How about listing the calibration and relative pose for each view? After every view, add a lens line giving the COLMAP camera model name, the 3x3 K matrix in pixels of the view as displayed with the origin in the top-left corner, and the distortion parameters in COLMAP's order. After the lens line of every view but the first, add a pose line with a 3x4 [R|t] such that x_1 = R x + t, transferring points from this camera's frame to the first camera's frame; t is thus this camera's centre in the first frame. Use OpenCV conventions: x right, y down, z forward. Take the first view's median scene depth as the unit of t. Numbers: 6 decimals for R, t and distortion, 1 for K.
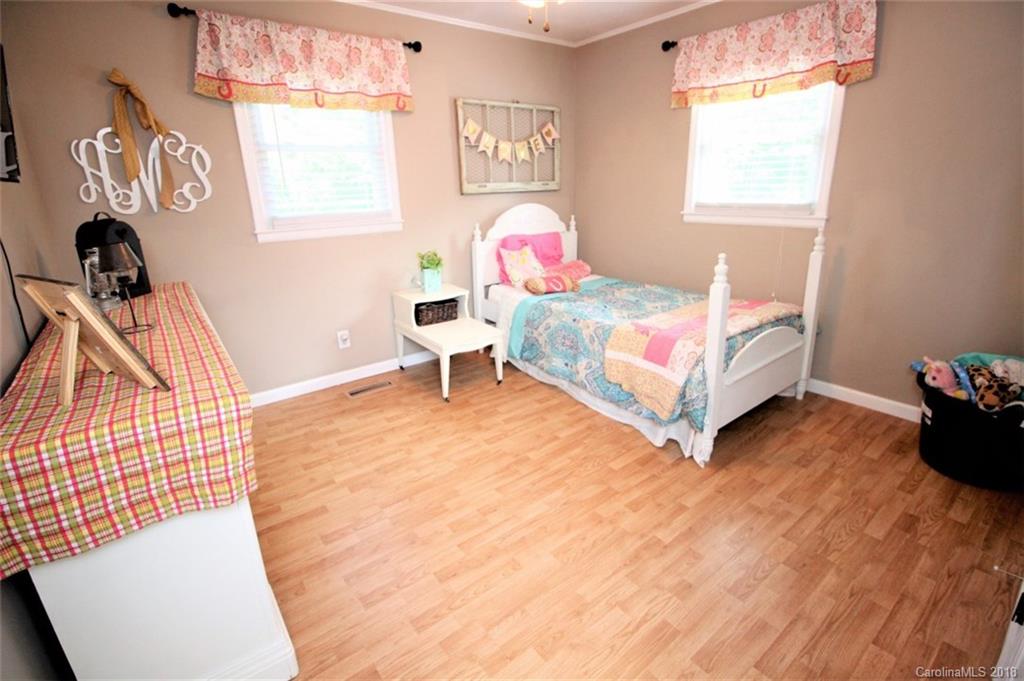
lens RADIAL K [[476.3, 0, 511.0], [0, 476.3, 336.0], [0, 0, 1]] dist [0.000421, -0.013211]
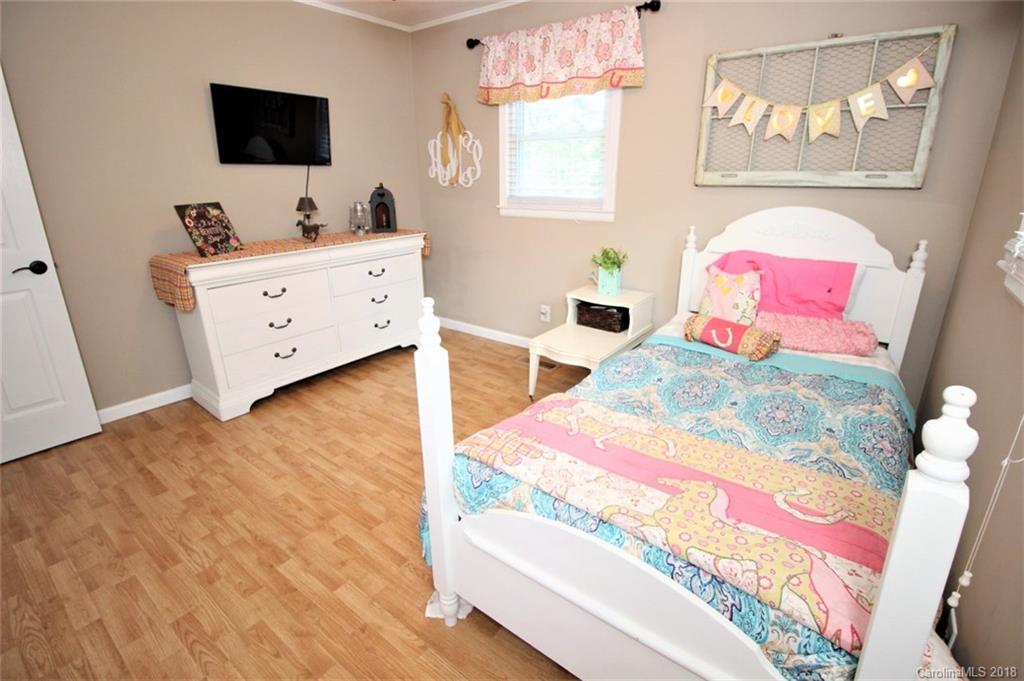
lens RADIAL K [[476.3, 0, 511.0], [0, 476.3, 336.0], [0, 0, 1]] dist [0.000421, -0.013211]
pose [[0.253138, 0.329132, -0.909722, 0.709834], [-0.302511, 0.920123, 0.248719, -0.213665], [0.918917, 0.212240, 0.332484, 0.640056]]
